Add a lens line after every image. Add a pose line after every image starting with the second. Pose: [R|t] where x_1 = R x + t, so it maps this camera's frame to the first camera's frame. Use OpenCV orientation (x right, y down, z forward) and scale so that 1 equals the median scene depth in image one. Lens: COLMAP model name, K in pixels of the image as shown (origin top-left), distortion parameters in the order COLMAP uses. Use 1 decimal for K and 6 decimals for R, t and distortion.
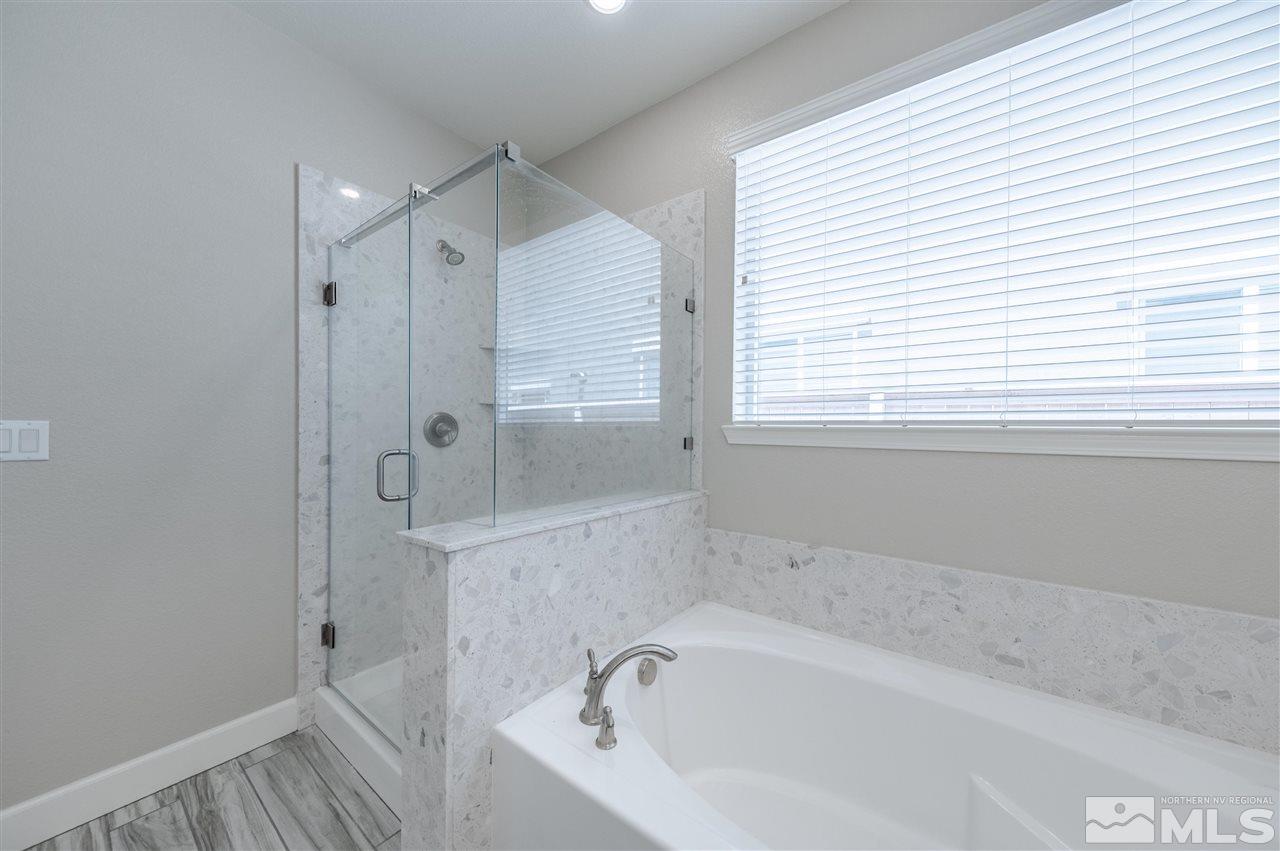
lens RADIAL K [[443.3, 0, 645.5], [0, 443.3, 428.9], [0, 0, 1]] dist [-0.000374, -0.000275]
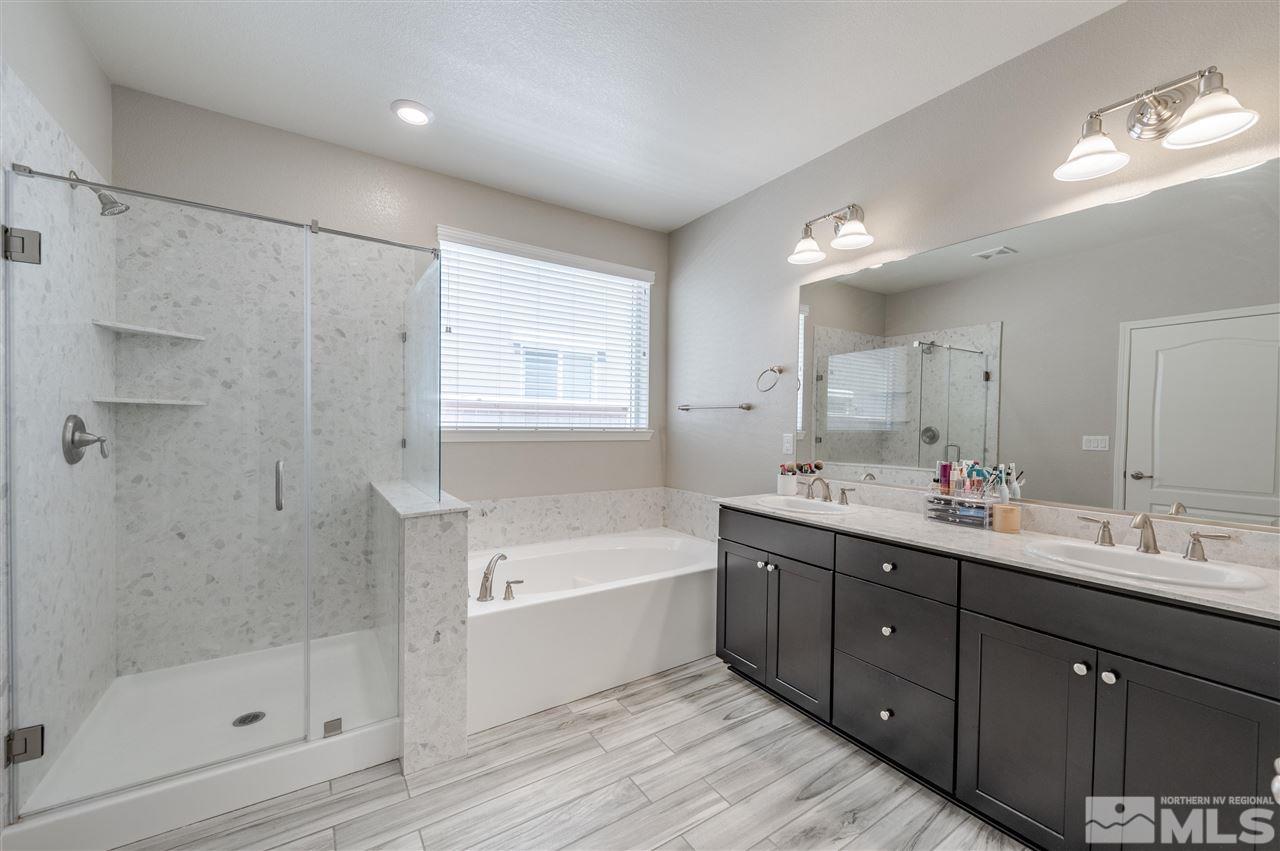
lens RADIAL K [[490.1, 0, 640.0], [0, 490.1, 425.5], [0, 0, 1]] dist [0.000654, -0.000359]
pose [[0.332725, -0.007353, 0.942995, -1.074731], [-0.005017, 0.999942, 0.009567, -0.037967], [-0.943011, -0.007914, 0.332668, -0.132264]]
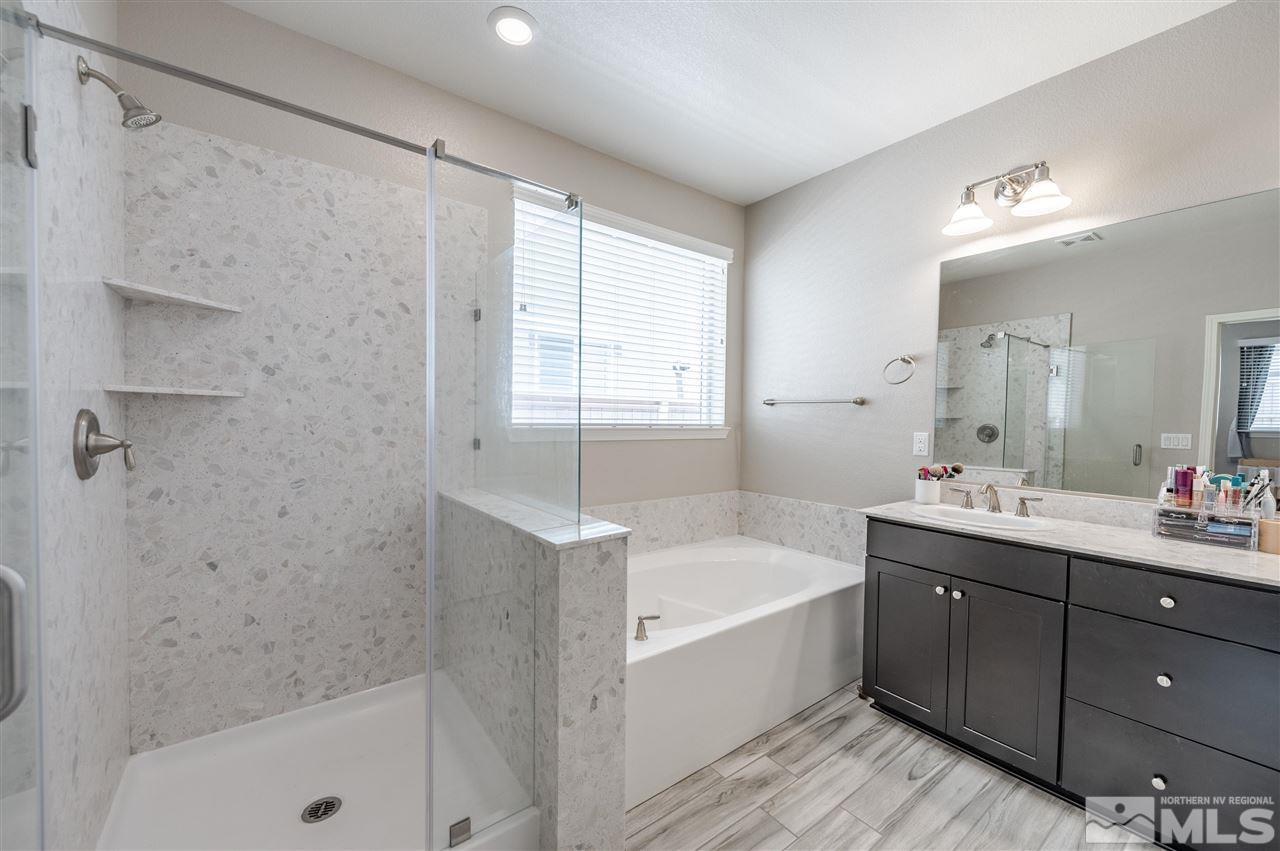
lens RADIAL K [[490.1, 0, 640.0], [0, 490.1, 425.5], [0, 0, 1]] dist [0.000654, -0.000359]
pose [[0.277764, -0.017926, 0.960482, -0.974830], [-0.006968, 0.999762, 0.020674, -0.040869], [-0.960624, -0.012435, 0.277573, 0.308446]]
